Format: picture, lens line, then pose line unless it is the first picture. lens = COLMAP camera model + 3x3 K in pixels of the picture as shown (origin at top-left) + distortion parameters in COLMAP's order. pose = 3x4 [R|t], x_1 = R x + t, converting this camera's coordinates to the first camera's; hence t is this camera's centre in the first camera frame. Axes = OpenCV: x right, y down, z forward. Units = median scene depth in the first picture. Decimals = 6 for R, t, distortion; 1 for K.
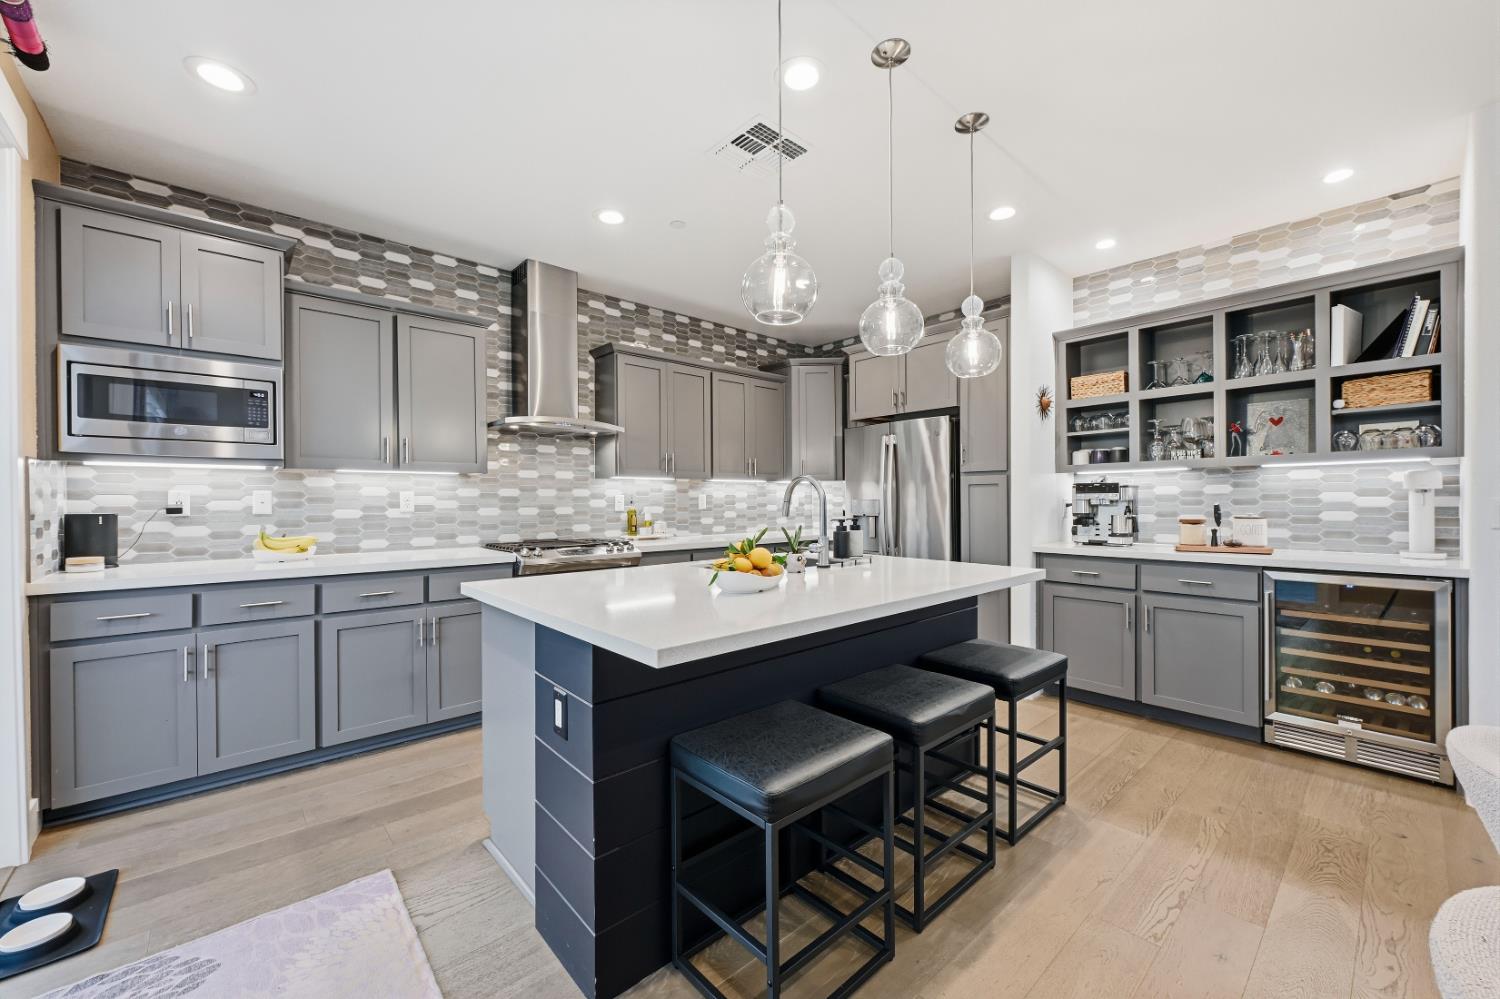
lens RADIAL K [[590.3, 0, 753.6], [0, 590.3, 501.6], [0, 0, 1]] dist [0.008568, 0.000469]
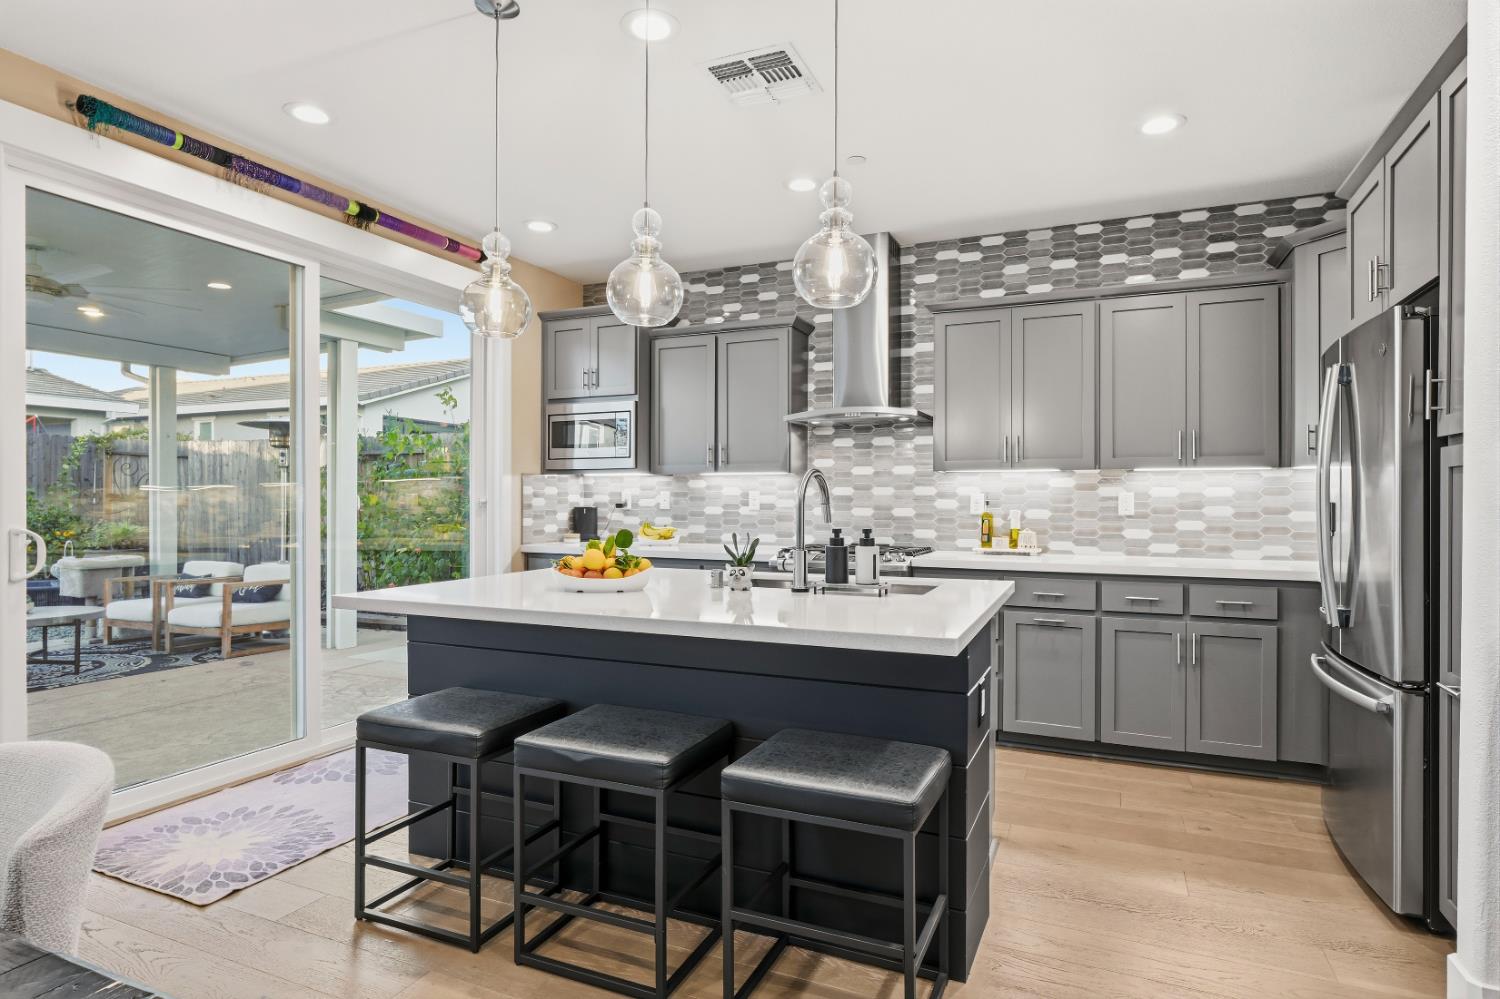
lens RADIAL K [[807.1, 0, 758.0], [0, 807.1, 500.2], [0, 0, 1]] dist [0.001823, 0.000325]
pose [[0.416748, 0.006198, -0.909001, 0.634827], [-0.006500, 0.999972, 0.003838, -0.004968], [0.908999, 0.004309, 0.416776, 0.323756]]
